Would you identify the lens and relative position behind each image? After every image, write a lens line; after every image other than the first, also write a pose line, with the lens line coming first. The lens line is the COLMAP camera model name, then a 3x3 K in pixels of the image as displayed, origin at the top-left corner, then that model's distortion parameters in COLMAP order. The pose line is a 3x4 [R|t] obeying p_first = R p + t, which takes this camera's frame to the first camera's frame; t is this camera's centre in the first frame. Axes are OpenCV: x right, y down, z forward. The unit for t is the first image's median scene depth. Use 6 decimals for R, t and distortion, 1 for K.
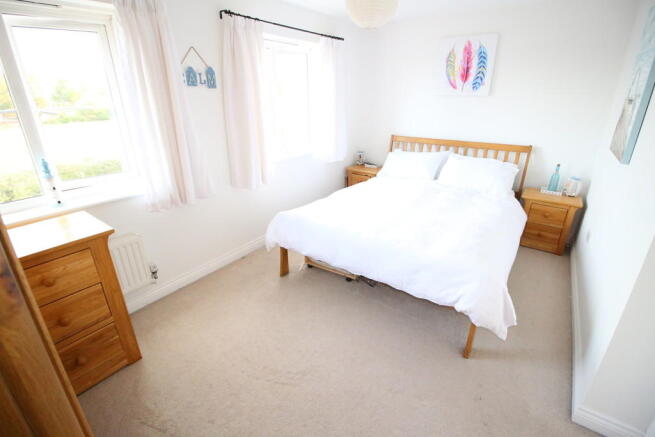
lens RADIAL K [[303.9, 0, 328.9], [0, 303.9, 206.1], [0, 0, 1]] dist [-0.001770, -0.000240]
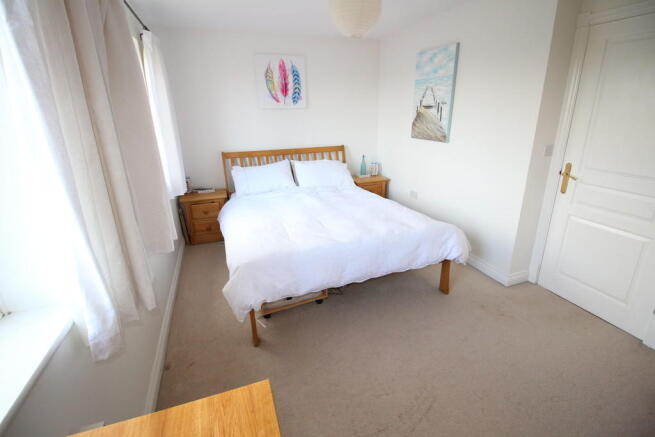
lens RADIAL K [[303.9, 0, 328.9], [0, 303.9, 206.1], [0, 0, 1]] dist [-0.001770, -0.000240]
pose [[0.550390, -0.253368, 0.795534, -0.461426], [0.302283, 0.948670, 0.093006, -0.087138], [-0.778265, 0.189287, 0.598728, 0.300499]]
